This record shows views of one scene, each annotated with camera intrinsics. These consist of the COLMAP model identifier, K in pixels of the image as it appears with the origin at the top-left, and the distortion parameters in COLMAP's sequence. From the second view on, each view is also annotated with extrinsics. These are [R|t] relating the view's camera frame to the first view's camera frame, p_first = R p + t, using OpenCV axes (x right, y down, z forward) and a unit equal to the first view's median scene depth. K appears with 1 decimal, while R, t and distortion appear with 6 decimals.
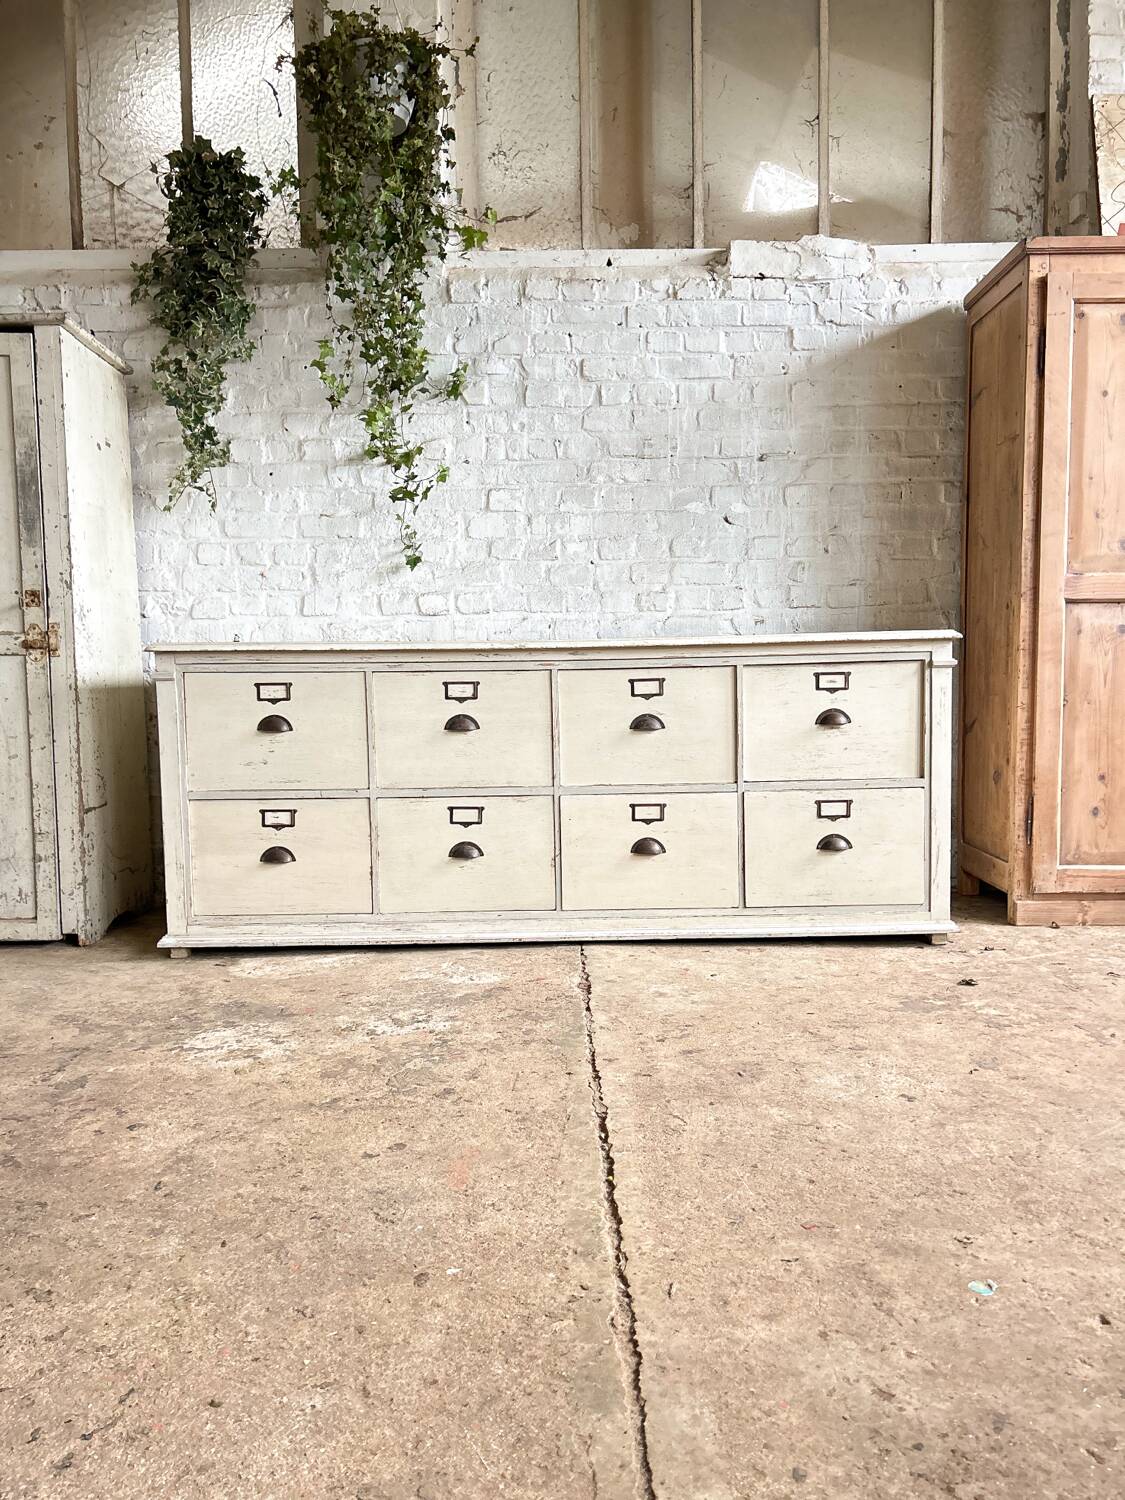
lens RADIAL K [[1131.3, 0, 563.1], [0, 1131.3, 764.9], [0, 0, 1]] dist [0.053317, -0.066974]
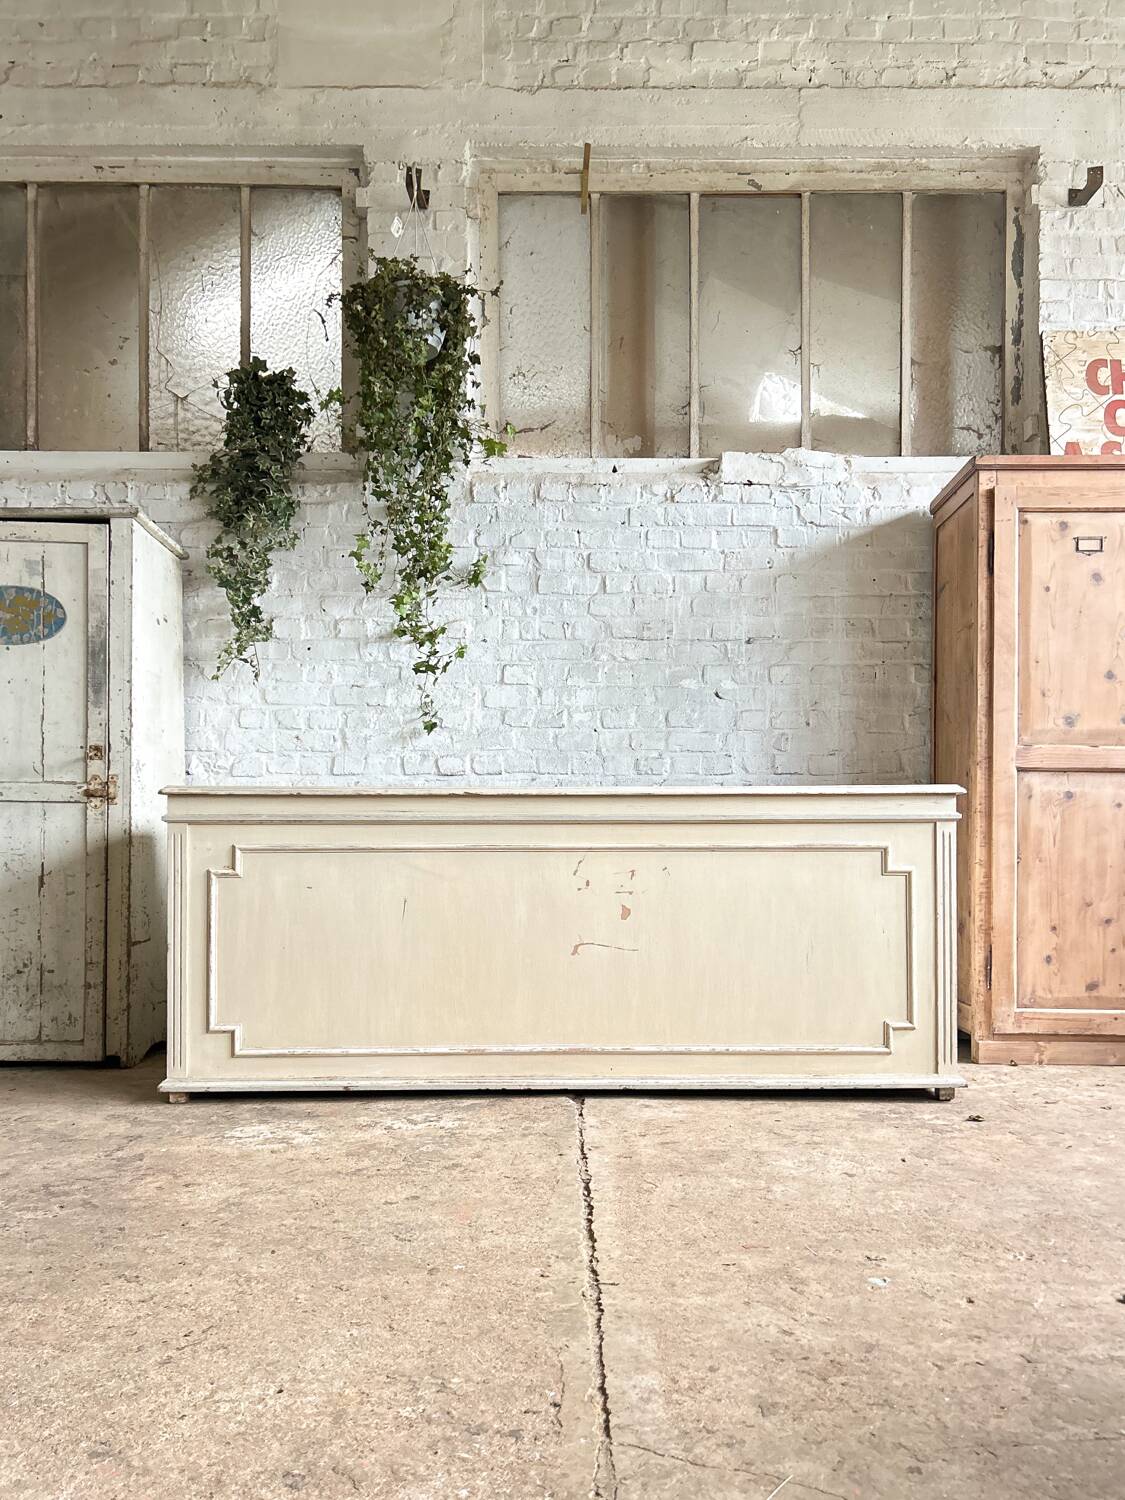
lens RADIAL K [[1170.6, 0, 571.7], [0, 1170.6, 853.0], [0, 0, 1]] dist [0.102330, -0.197534]
pose [[0.999860, 0.015576, -0.006054, 0.012457], [-0.016048, 0.995994, -0.087971, 0.045997], [0.004659, 0.088056, 0.996105, -0.147028]]
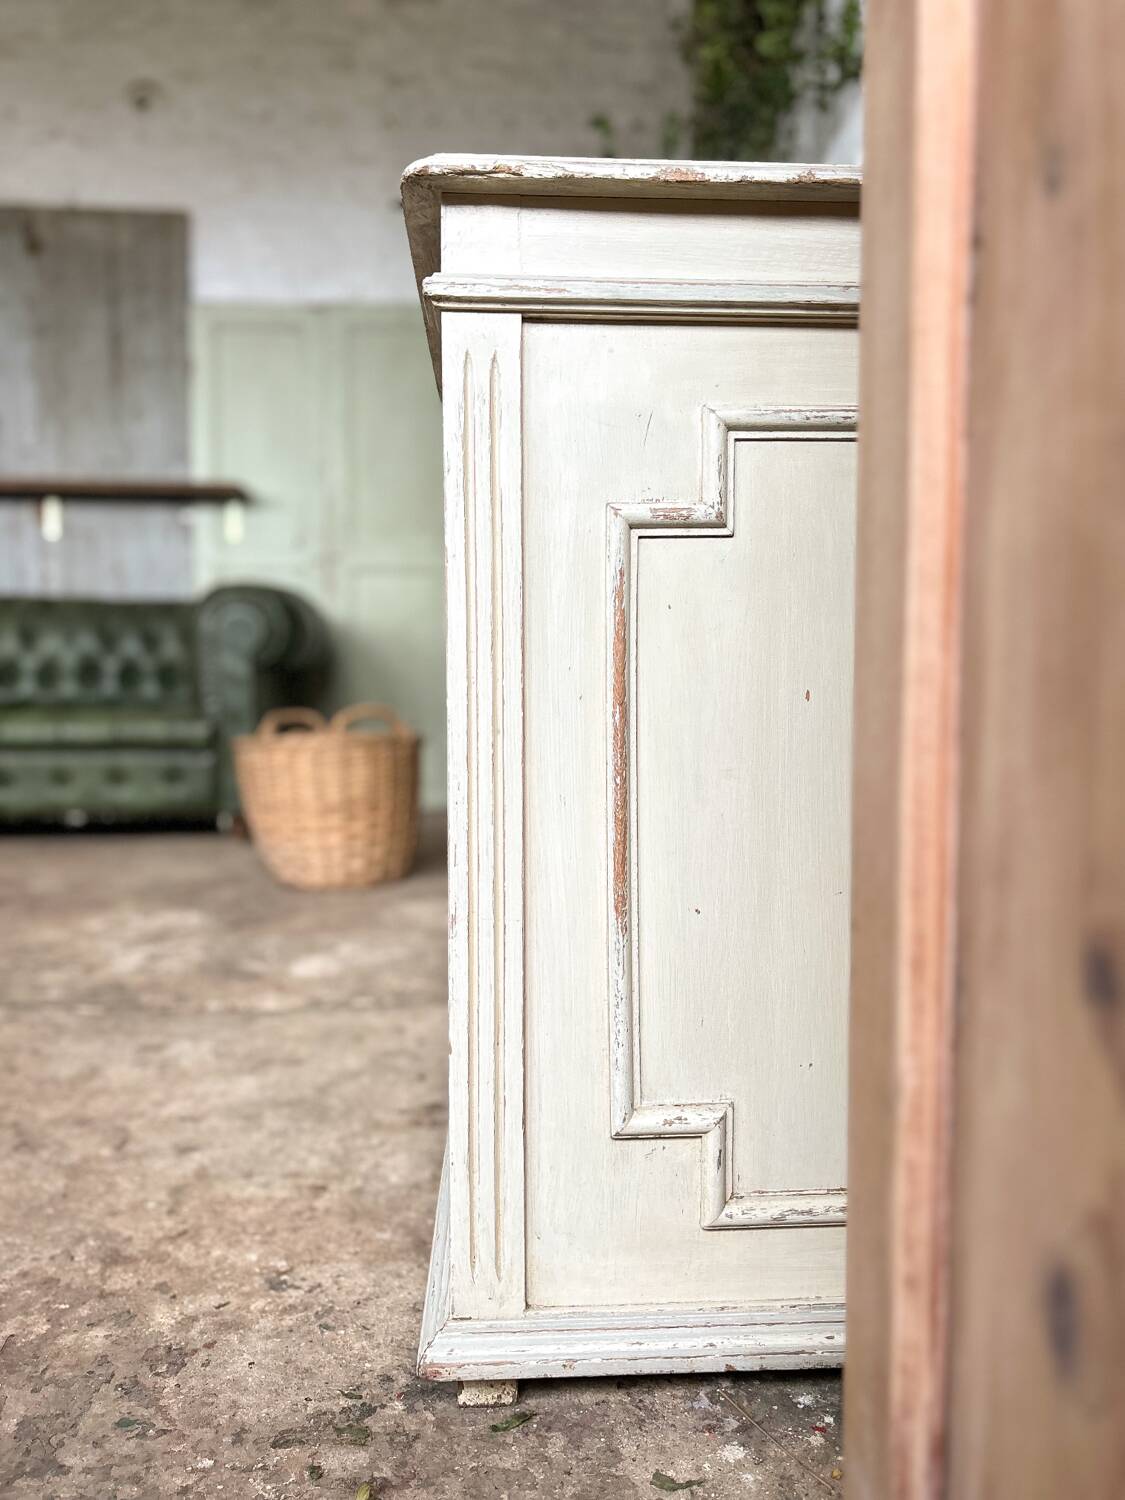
lens RADIAL K [[1139.0, 0, 563.7], [0, 1139.0, 765.1], [0, 0, 1]] dist [0.043927, -0.058056]
pose [[0.049710, 0.083832, -0.995239, 0.554595], [-0.082478, 0.993412, 0.079559, -0.009203], [0.995352, 0.078131, 0.056297, 0.945885]]
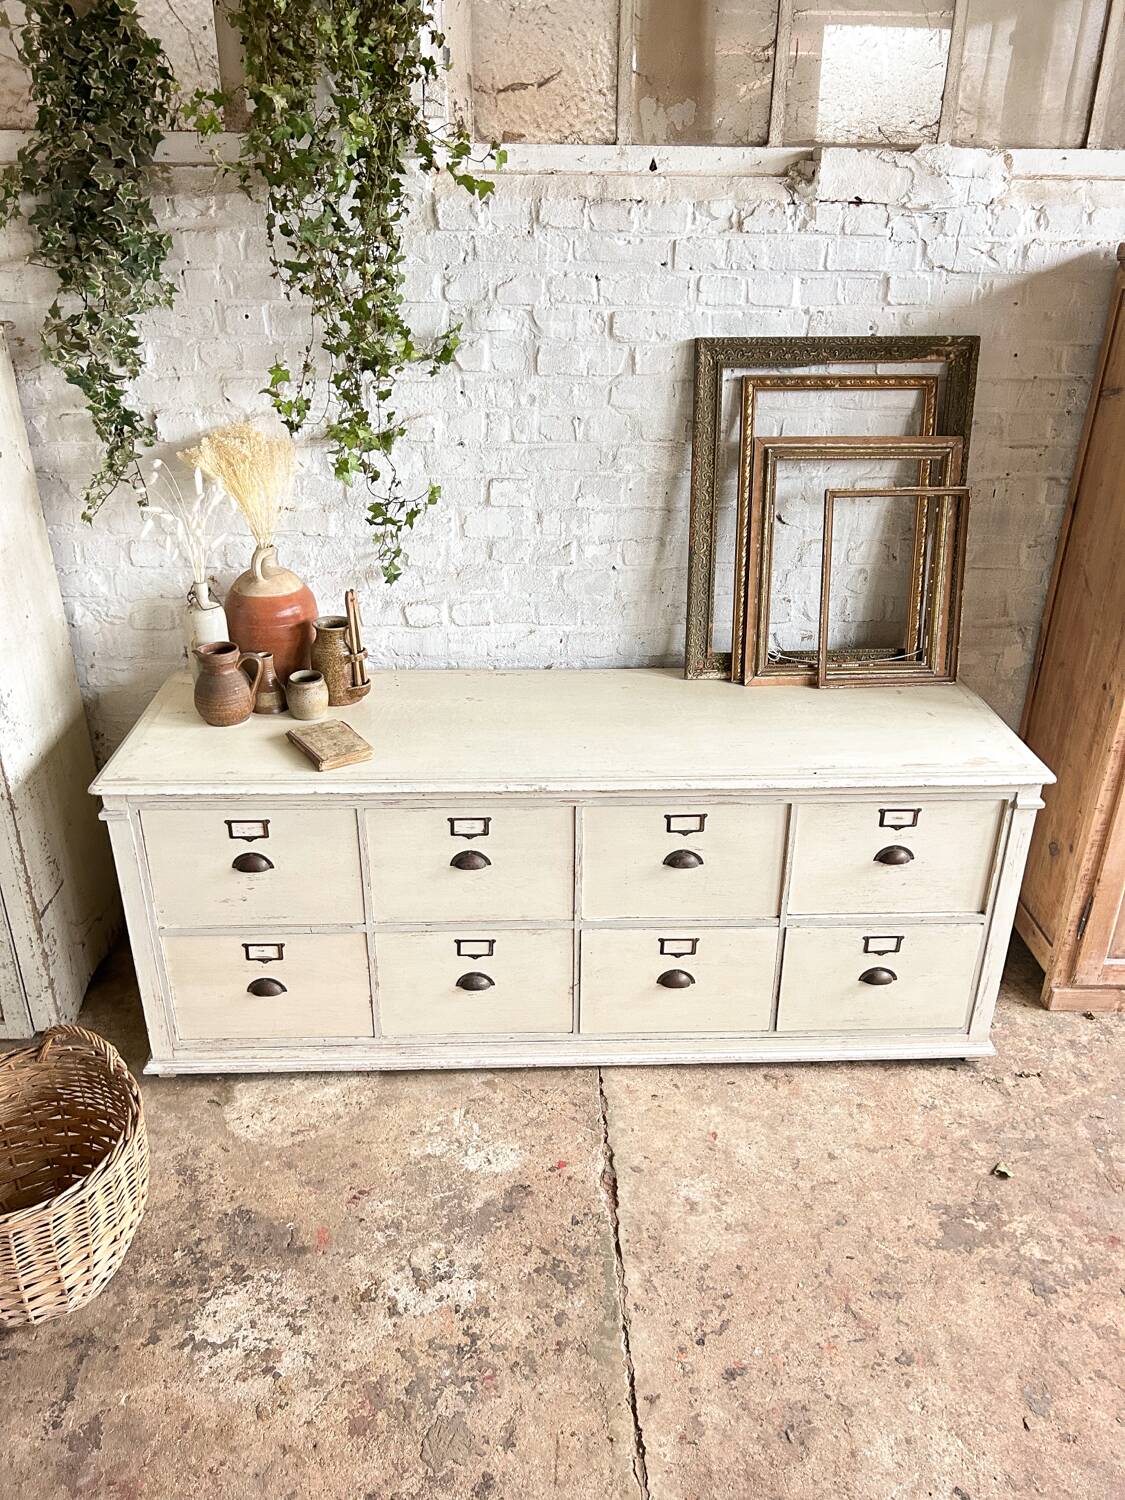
lens RADIAL K [[1126.7, 0, 565.2], [0, 1126.7, 760.4], [0, 0, 1]] dist [0.034766, -0.033844]
pose [[0.999077, 0.006265, 0.042498, -0.050562], [-0.021360, 0.930792, 0.364924, -0.396043], [-0.037270, -0.365495, 0.930067, 0.208517]]
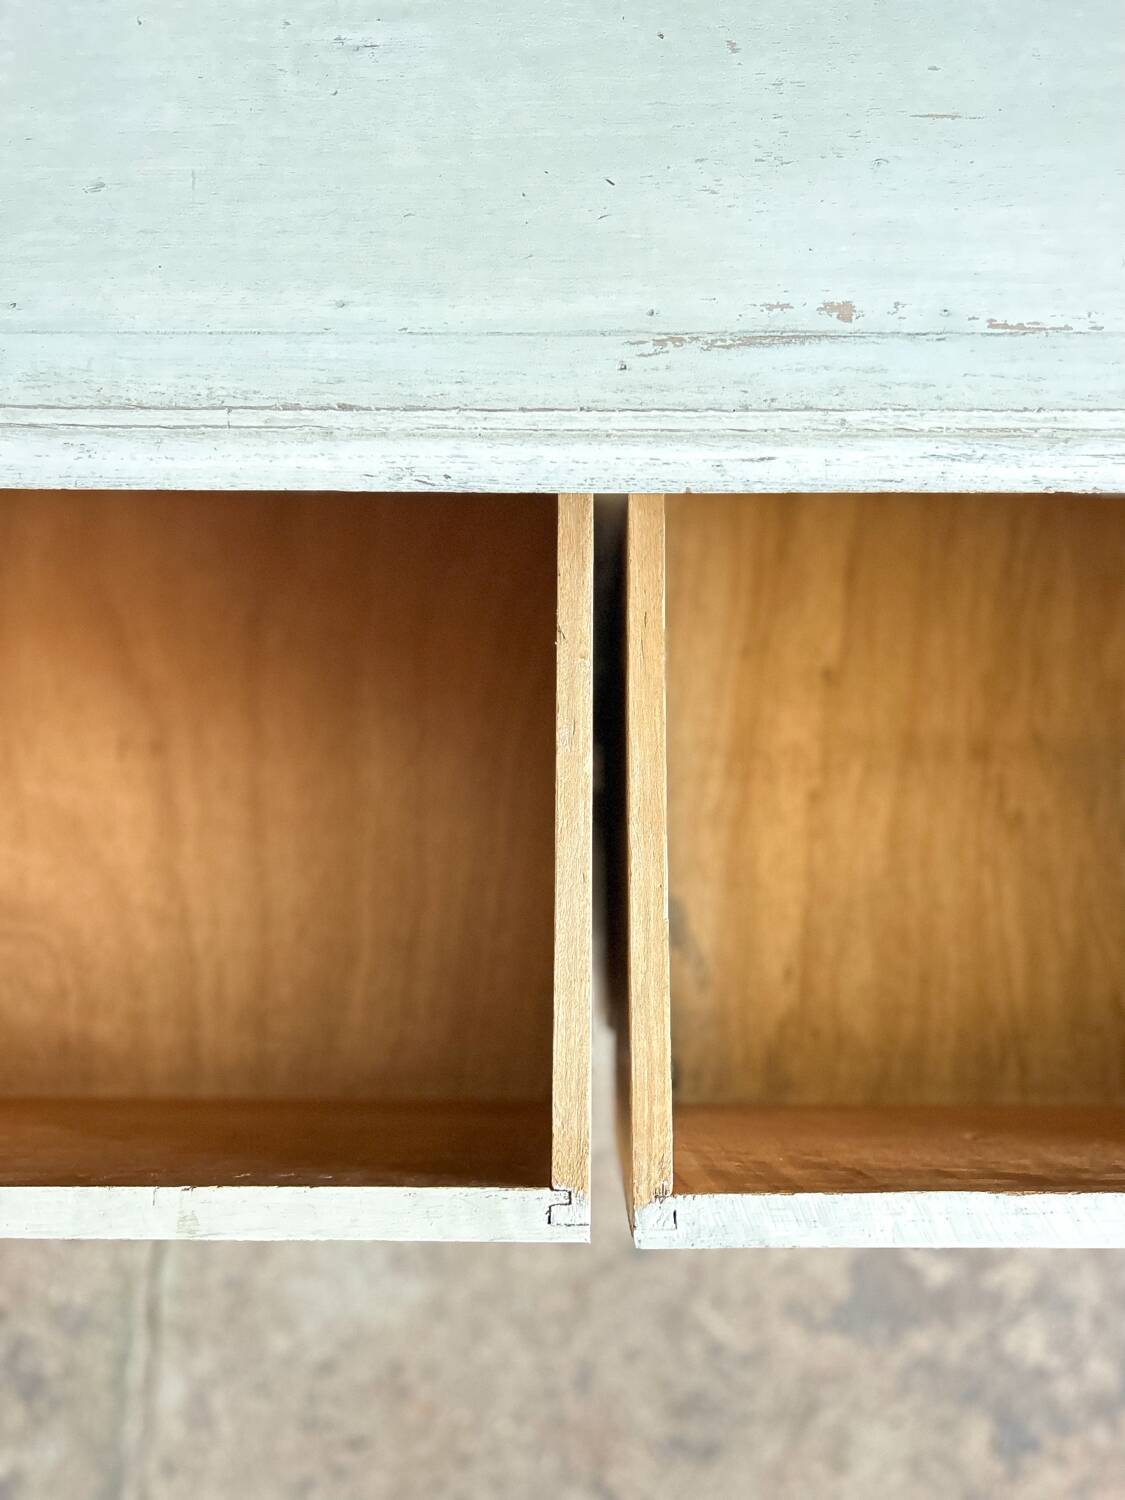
lens RADIAL K [[1131.0, 0, 559.6], [0, 1131.0, 766.1], [0, 0, 1]] dist [0.051213, -0.065588]
pose [[0.999917, 0.012877, 0.000955, 0.140780], [-0.003979, 0.236966, 0.971510, -0.216928], [0.012283, -0.971433, 0.236997, 0.857812]]
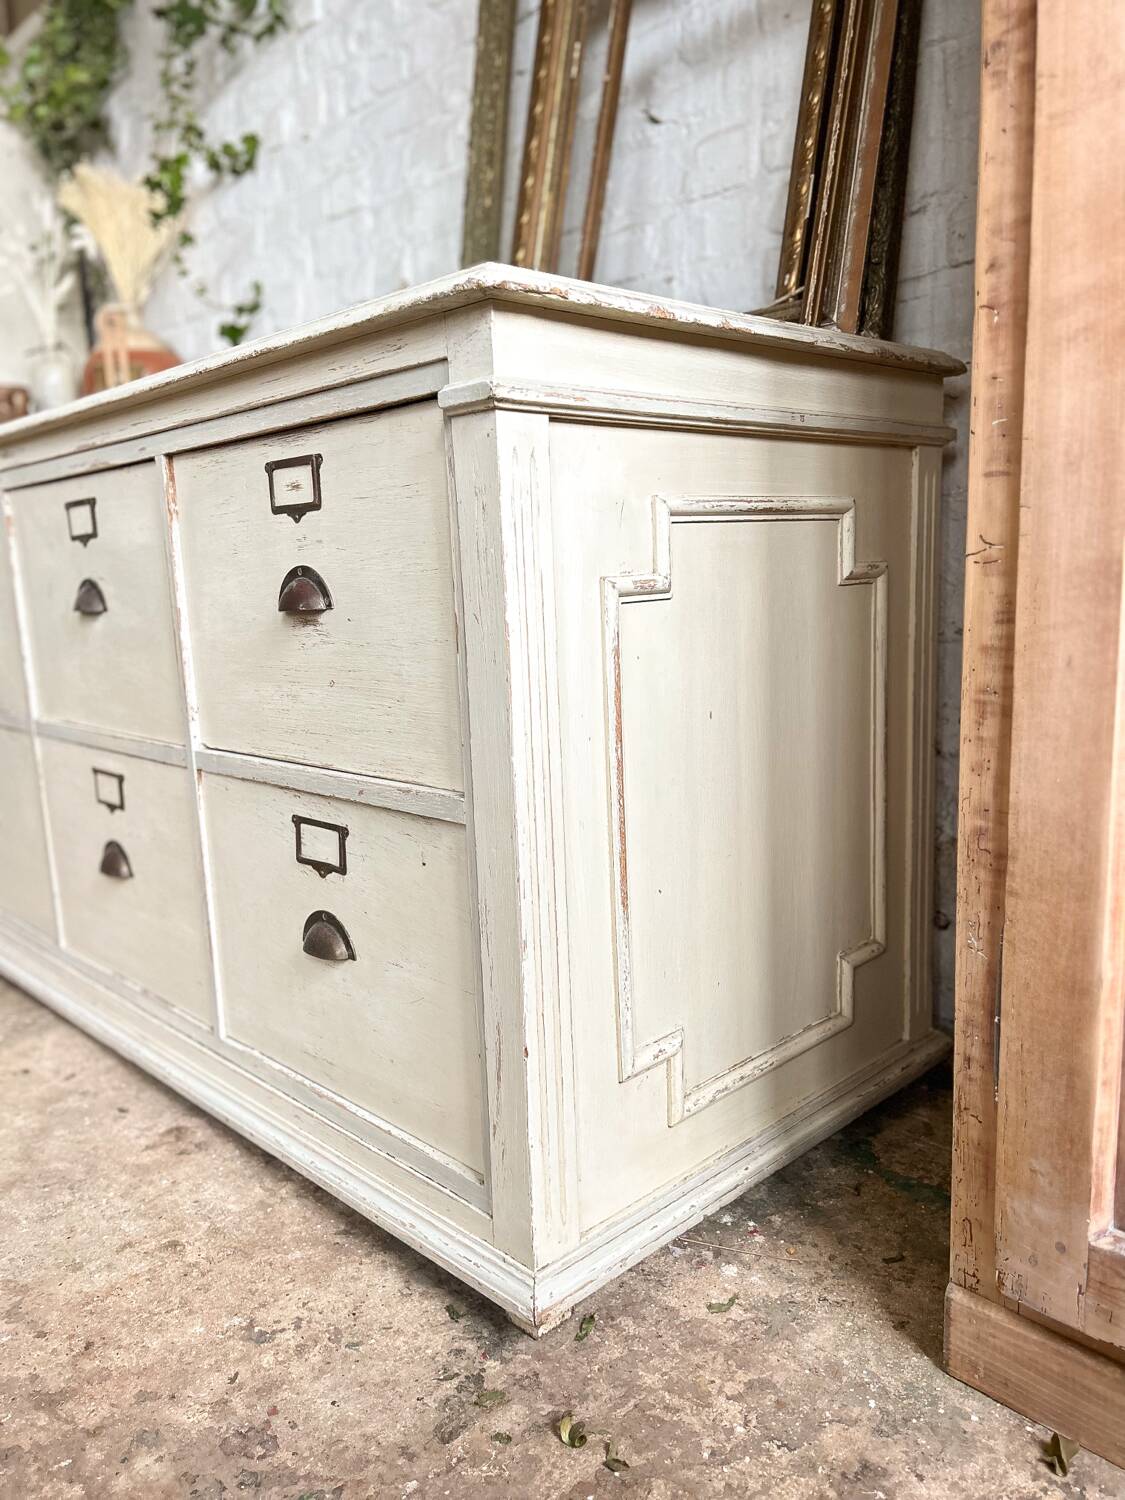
lens RADIAL K [[1131.0, 0, 559.6], [0, 1131.0, 766.1], [0, 0, 1]] dist [0.051213, -0.065588]
pose [[0.690189, 0.118167, -0.713916, 0.514668], [-0.035172, 0.990889, 0.130008, -0.034492], [0.722774, -0.064621, 0.688057, 0.760187]]
